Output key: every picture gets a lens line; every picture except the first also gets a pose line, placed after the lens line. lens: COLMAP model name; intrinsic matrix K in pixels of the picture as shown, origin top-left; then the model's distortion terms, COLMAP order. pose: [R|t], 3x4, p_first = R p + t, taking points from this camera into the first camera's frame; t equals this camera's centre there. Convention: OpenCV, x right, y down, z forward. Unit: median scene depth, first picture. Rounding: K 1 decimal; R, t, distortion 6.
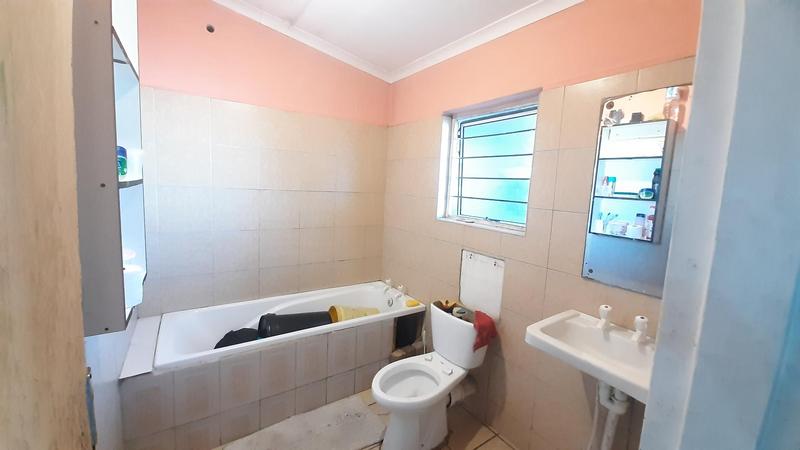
lens RADIAL K [[310.9, 0, 393.9], [0, 310.9, 221.4], [0, 0, 1]] dist [-0.006755, -0.000618]
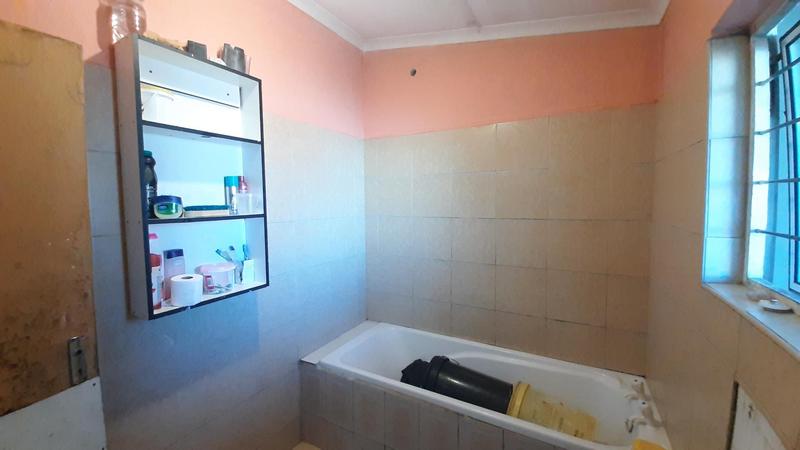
lens RADIAL K [[310.9, 0, 400.5], [0, 310.9, 219.5], [0, 0, 1]] dist [-0.006755, -0.000618]
pose [[0.458236, -0.002568, -0.888827, 0.318962], [-0.071256, 0.996671, -0.039616, -0.048651], [0.885970, 0.081488, 0.456527, 0.436372]]
